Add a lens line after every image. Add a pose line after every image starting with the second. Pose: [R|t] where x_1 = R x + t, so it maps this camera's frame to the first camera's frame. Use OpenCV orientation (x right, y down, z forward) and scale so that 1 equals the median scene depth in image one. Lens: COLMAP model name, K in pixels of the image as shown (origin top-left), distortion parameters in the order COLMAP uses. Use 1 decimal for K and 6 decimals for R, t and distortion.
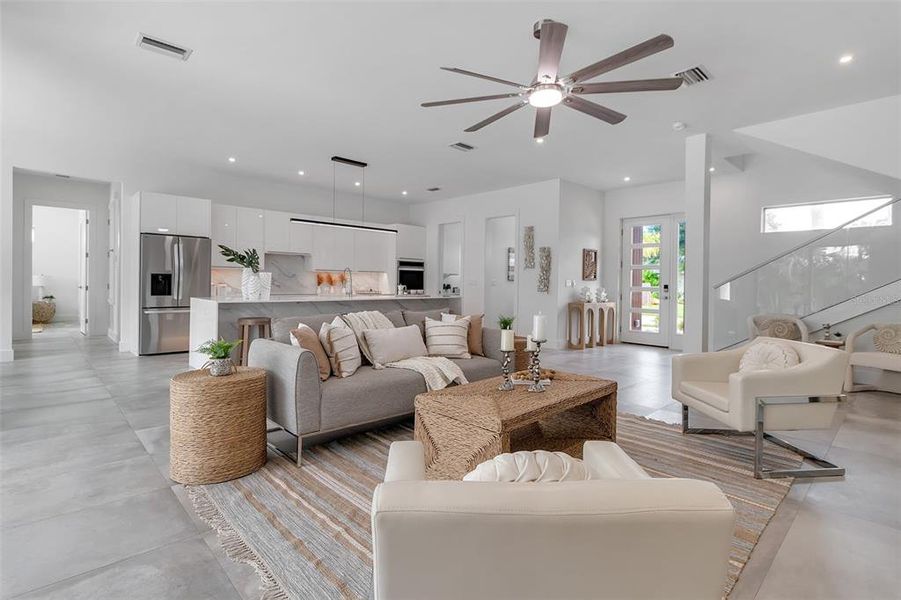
lens RADIAL K [[438.5, 0, 455.0], [0, 438.5, 284.0], [0, 0, 1]] dist [-0.000772, -0.001435]
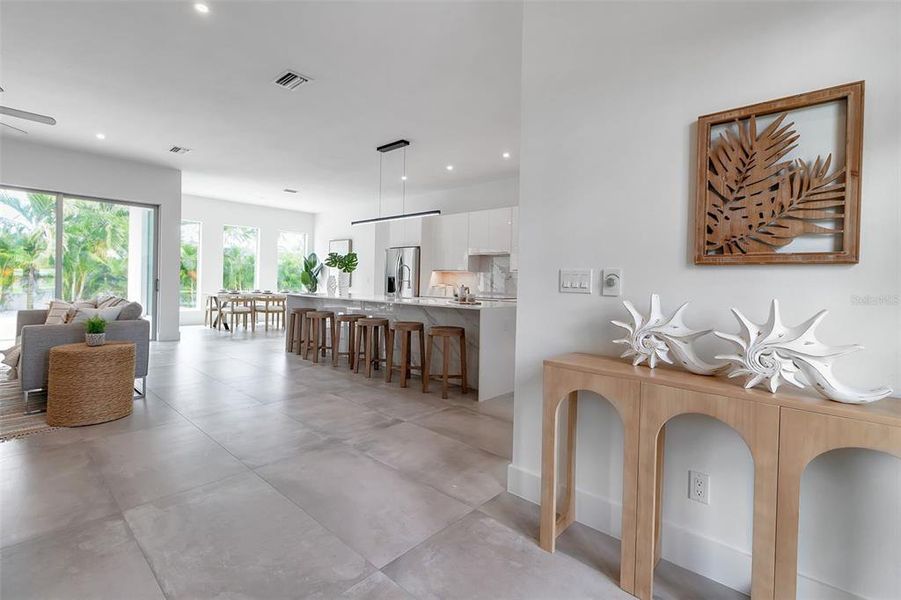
lens RADIAL K [[411.0, 0, 454.4], [0, 411.0, 283.8], [0, 0, 1]] dist [0.004703, 0.000250]
pose [[0.071568, -0.007673, -0.997406, 0.486891], [-0.023625, 0.999677, -0.009386, 0.004333], [0.997156, 0.024236, 0.071363, 0.868896]]
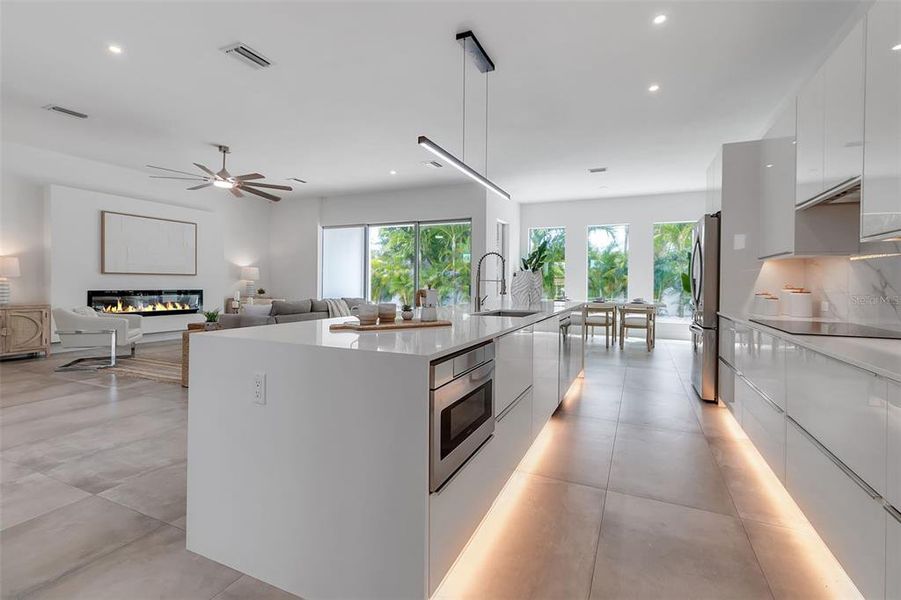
lens RADIAL K [[411.0, 0, 454.4], [0, 411.0, 283.8], [0, 0, 1]] dist [0.004703, 0.000250]
pose [[-0.929478, -0.020708, -0.368296, -0.031385], [-0.022648, 0.999743, 0.000944, -0.001719], [0.368181, 0.009219, -0.929708, 1.177847]]
